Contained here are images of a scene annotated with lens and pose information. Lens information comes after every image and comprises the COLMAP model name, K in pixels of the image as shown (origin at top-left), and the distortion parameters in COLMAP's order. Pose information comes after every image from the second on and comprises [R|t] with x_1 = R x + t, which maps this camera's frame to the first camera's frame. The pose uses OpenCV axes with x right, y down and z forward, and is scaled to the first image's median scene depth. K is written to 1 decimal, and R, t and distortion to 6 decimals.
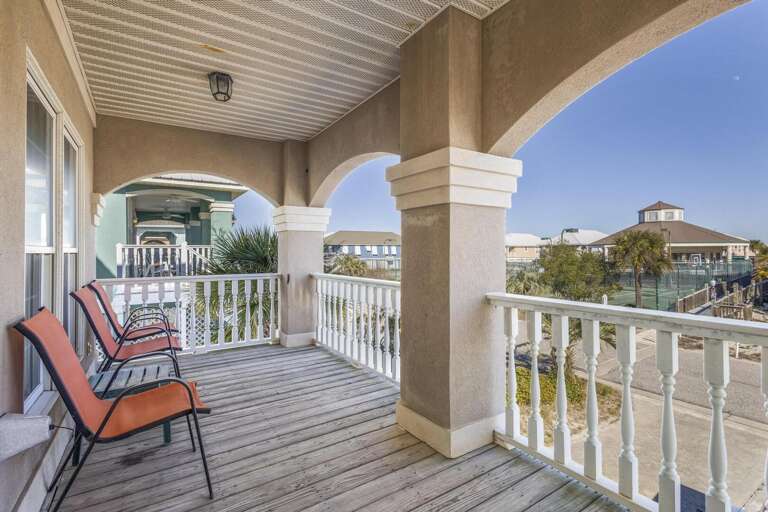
lens RADIAL K [[363.7, 0, 384.0], [0, 363.7, 256.0], [0, 0, 1]] dist [0.000416, 0.000016]
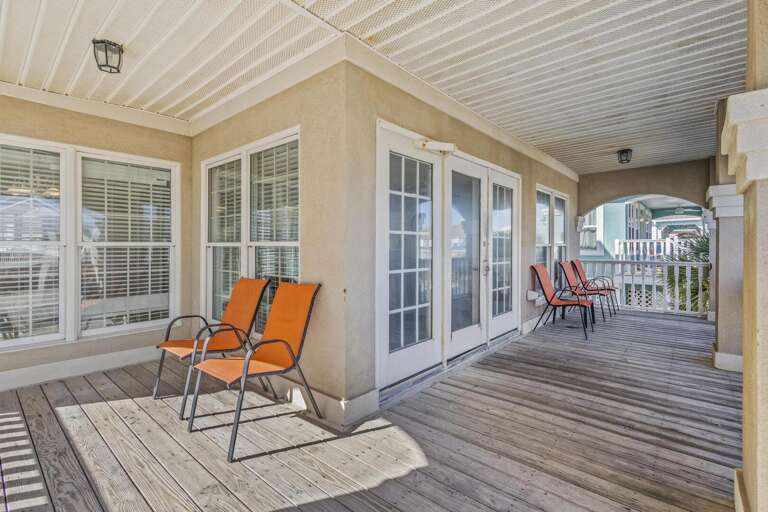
lens RADIAL K [[356.1, 0, 383.5], [0, 356.1, 247.5], [0, 0, 1]] dist [0.000059, -0.000017]
pose [[0.270324, 0.005681, -0.962753, 0.361135], [-0.008373, 0.999959, 0.003550, 0.000670], [0.962733, 0.007102, 0.270360, -0.249149]]
